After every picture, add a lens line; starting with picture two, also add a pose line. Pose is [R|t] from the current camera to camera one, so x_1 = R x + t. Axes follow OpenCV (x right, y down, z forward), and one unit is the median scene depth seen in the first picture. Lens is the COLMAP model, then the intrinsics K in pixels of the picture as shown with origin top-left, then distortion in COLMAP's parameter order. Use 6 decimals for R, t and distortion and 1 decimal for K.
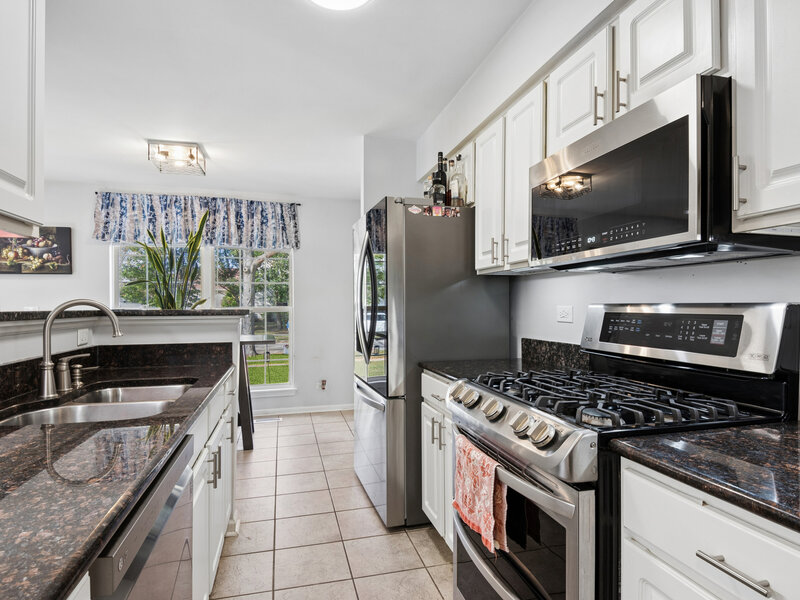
lens RADIAL K [[467.8, 0, 403.0], [0, 467.8, 304.1], [0, 0, 1]] dist [0.013601, -0.017165]
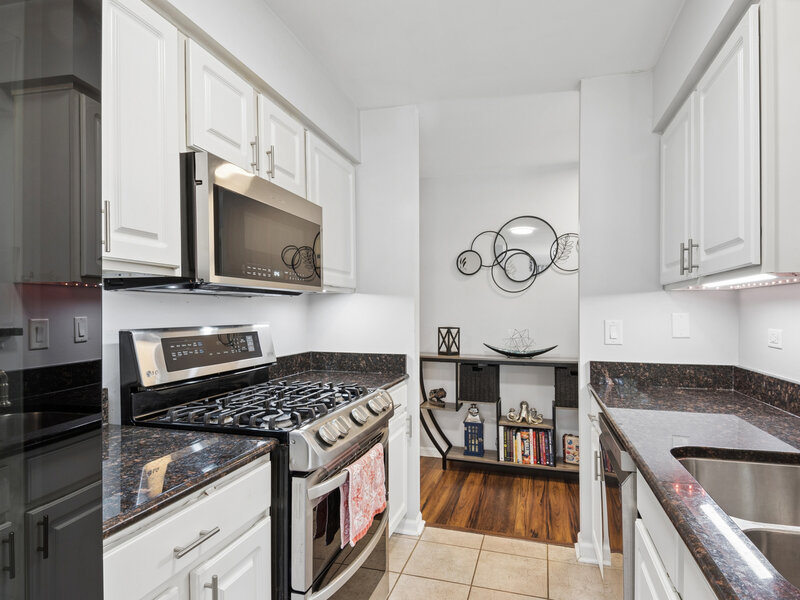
lens RADIAL K [[467.8, 0, 399.6], [0, 467.8, 306.3], [0, 0, 1]] dist [0.013601, -0.017165]
pose [[-0.874530, 0.009853, 0.484871, -0.429487], [0.003242, 0.999890, -0.014472, -0.032329], [-0.484960, -0.011084, -0.874466, 1.774731]]
